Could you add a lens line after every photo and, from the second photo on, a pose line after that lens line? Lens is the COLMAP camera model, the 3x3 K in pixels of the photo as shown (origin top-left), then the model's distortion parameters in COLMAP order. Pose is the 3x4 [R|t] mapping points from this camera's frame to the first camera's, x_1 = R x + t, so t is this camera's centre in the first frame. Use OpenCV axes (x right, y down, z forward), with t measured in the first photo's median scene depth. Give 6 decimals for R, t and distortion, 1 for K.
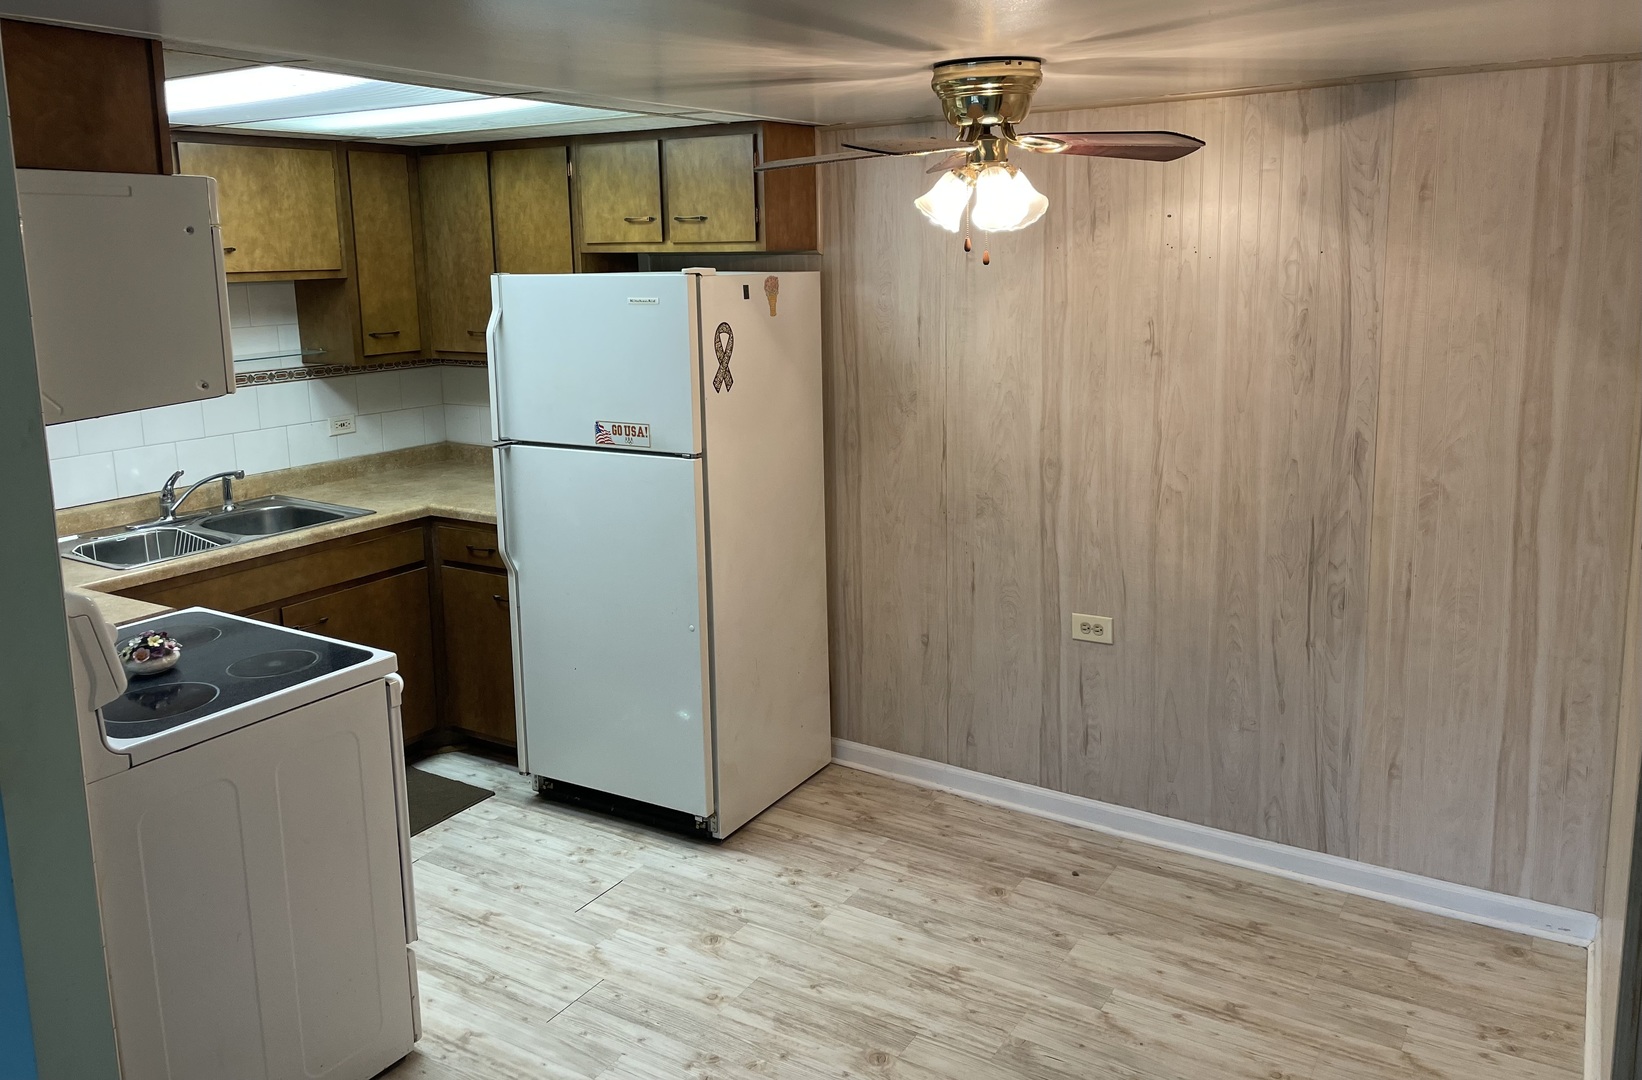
lens RADIAL K [[1246.0, 0, 860.5], [0, 1246.0, 440.8], [0, 0, 1]] dist [0.107493, -0.025422]
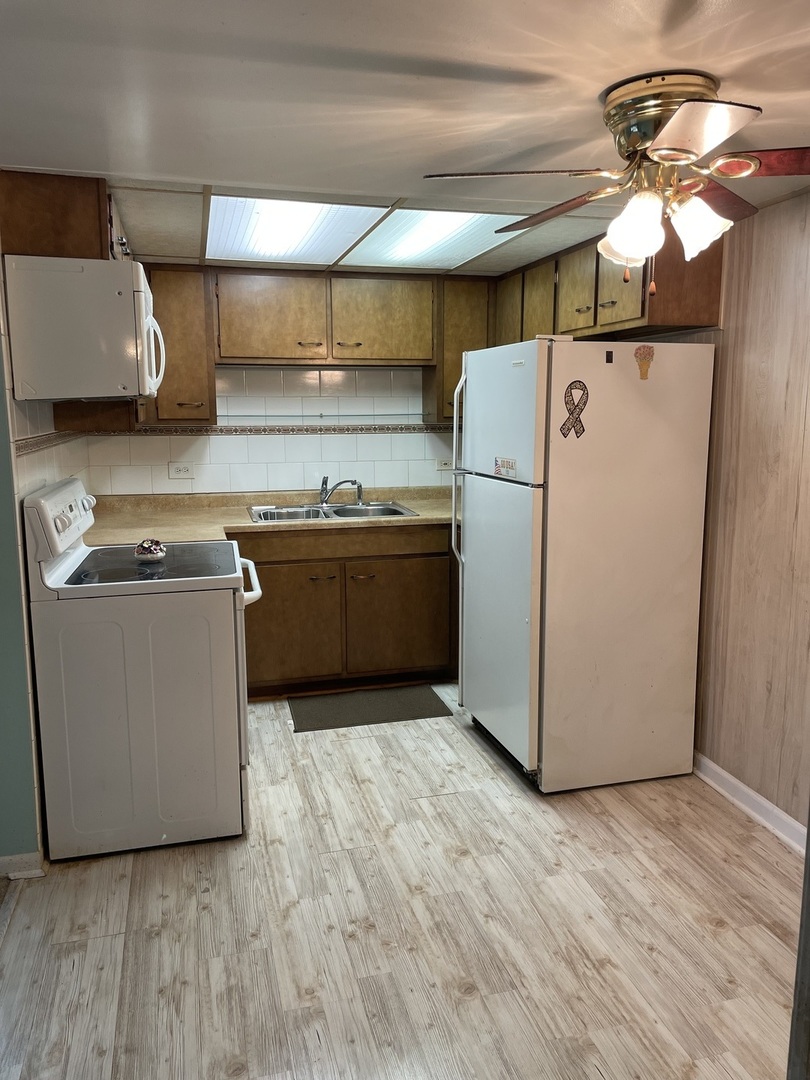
lens RADIAL K [[830.6, 0, 407.8], [0, 830.6, 531.7], [0, 0, 1]] dist [0.081792, -0.058429]
pose [[0.732922, 0.121139, -0.669441, 0.313040], [-0.114020, 0.991973, 0.054671, 0.024761], [0.670690, 0.036260, 0.740851, 0.267304]]
